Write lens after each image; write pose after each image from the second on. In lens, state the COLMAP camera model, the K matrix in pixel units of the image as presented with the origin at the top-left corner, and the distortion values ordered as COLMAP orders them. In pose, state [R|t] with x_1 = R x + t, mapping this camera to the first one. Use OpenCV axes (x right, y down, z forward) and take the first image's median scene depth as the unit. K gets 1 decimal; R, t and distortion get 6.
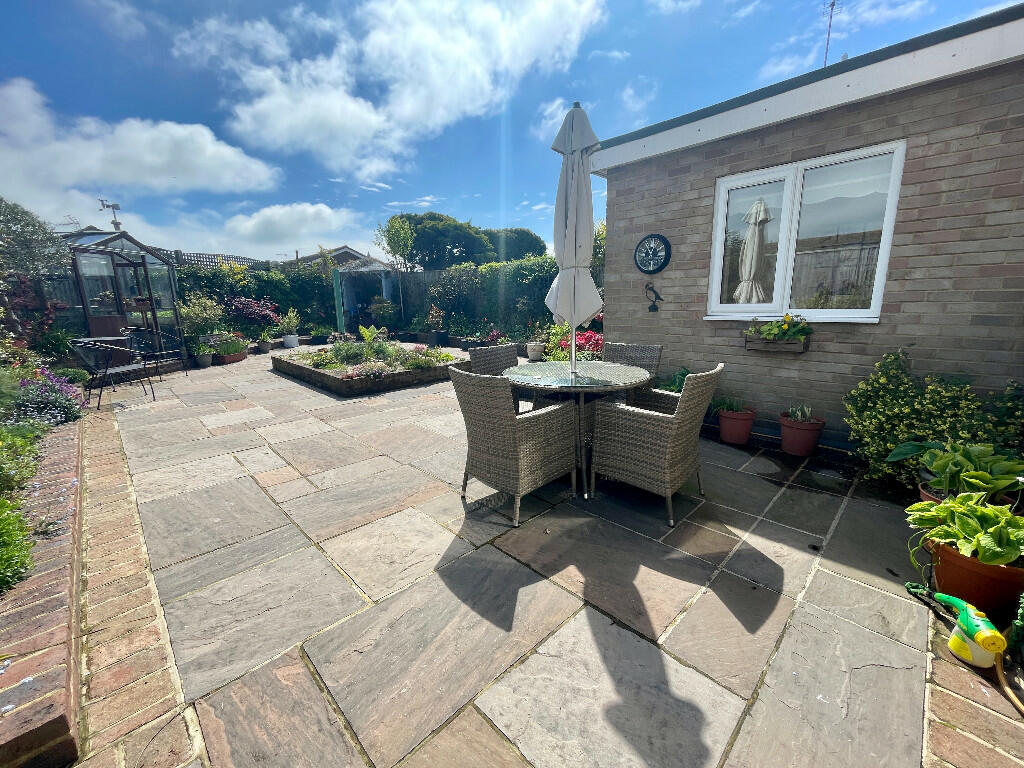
lens RADIAL K [[411.9, 0, 511.8], [0, 411.9, 388.1], [0, 0, 1]] dist [-0.007878, -0.000193]
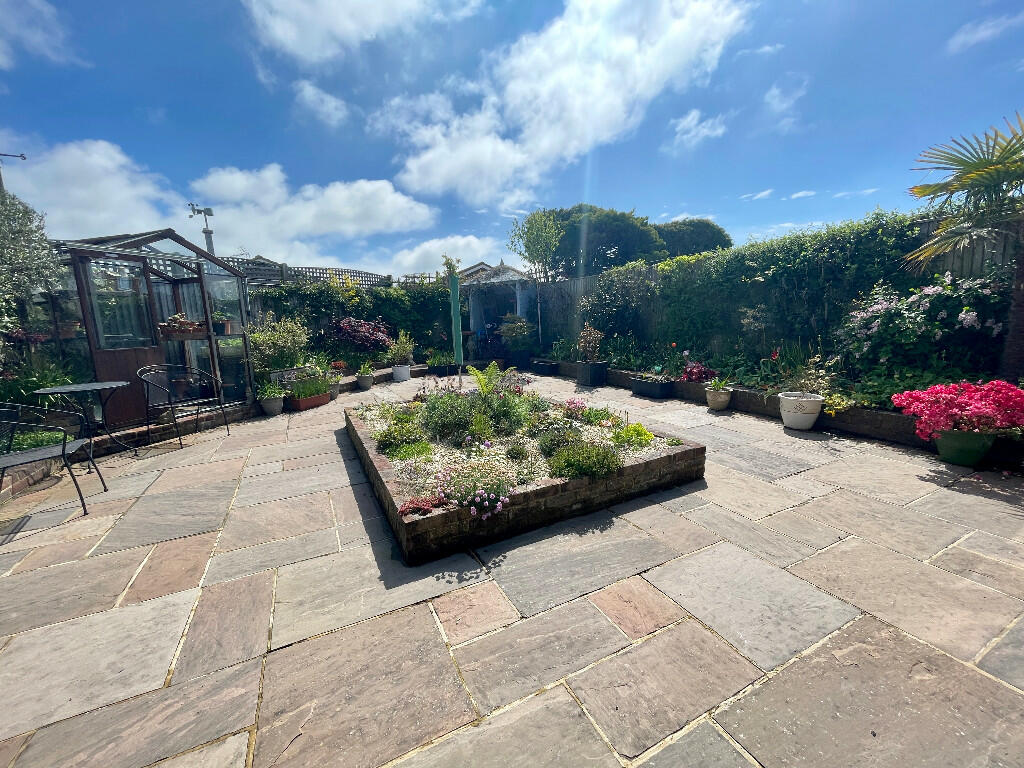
lens RADIAL K [[411.9, 0, 511.8], [0, 411.9, 388.1], [0, 0, 1]] dist [-0.007878, -0.000193]
pose [[0.951215, 0.029140, -0.307151, -0.092808], [-0.041960, 0.998498, -0.035216, -0.063994], [0.305664, 0.046386, 0.951009, 0.310088]]
